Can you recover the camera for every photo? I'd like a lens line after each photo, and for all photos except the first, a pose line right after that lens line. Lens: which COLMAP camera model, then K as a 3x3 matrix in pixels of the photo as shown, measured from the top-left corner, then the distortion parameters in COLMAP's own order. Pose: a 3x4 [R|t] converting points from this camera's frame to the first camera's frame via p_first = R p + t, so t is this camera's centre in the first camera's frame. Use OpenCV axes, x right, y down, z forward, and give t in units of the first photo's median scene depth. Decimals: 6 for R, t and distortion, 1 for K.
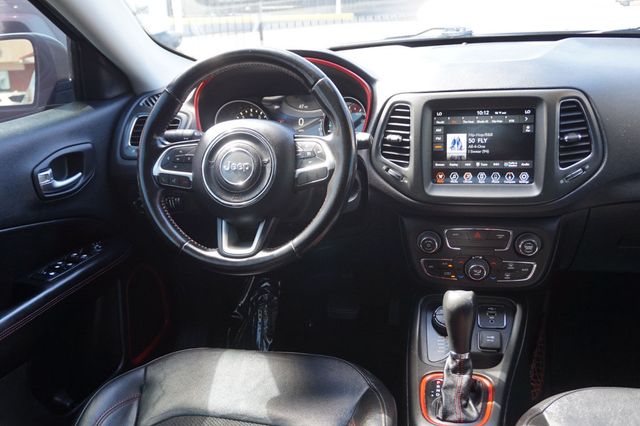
lens RADIAL K [[613.1, 0, 320.0], [0, 613.1, 215.8], [0, 0, 1]] dist [0.007091, 0.000000]
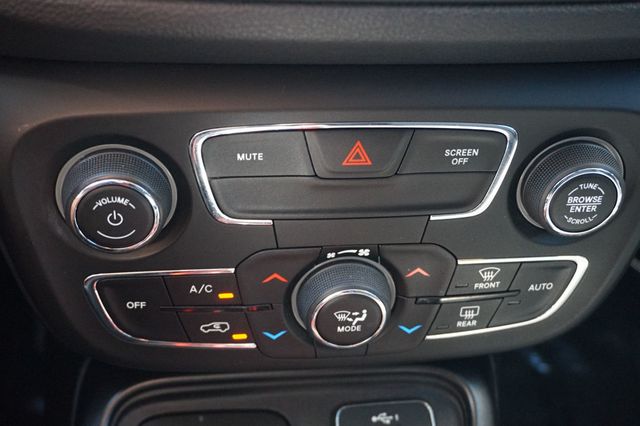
lens RADIAL K [[782.9, 0, 308.9], [0, 782.9, 182.7], [0, 0, 1]] dist [0.031900, 0.000000]
pose [[0.936939, -0.079741, 0.340276, 0.155525], [0.019606, 0.984082, 0.176628, -0.005683], [-0.348944, -0.158818, 0.923588, 0.774762]]
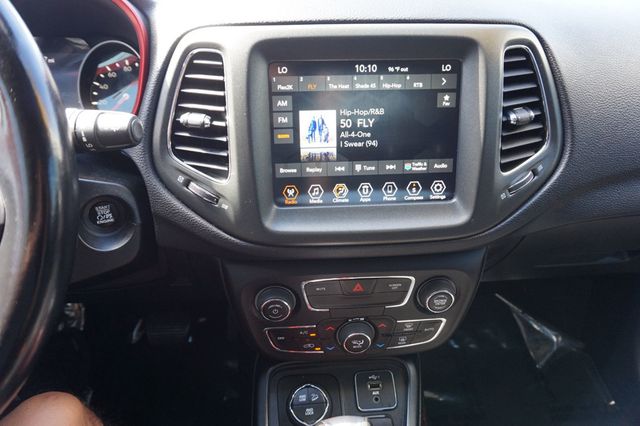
lens RADIAL K [[430.0, 0, 322.2], [0, 430.0, 210.1], [0, 0, 1]] dist [-0.017636, 0.020049]
pose [[0.953264, -0.079330, 0.291537, 0.113524], [0.044577, 0.991283, 0.123981, -0.094146], [-0.298831, -0.105191, 0.948491, 0.640291]]
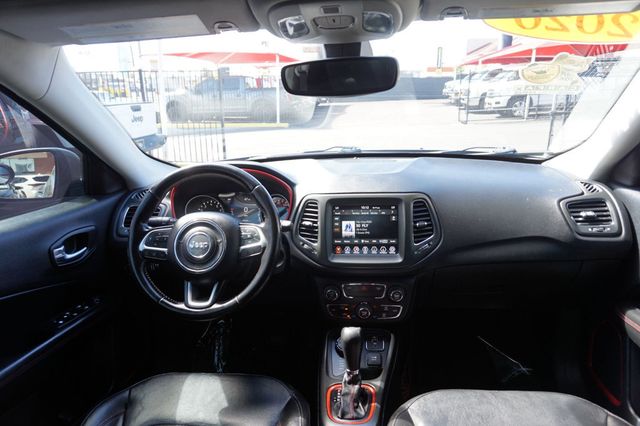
lens RADIAL K [[430.0, 0, 316.6], [0, 430.0, 221.2], [0, 0, 1]] dist [-0.017636, 0.020049]
pose [[0.992813, -0.001081, 0.119674, 0.017680], [0.012702, 0.995263, -0.096385, -0.031883], [-0.119003, 0.097212, 0.988124, -0.038986]]
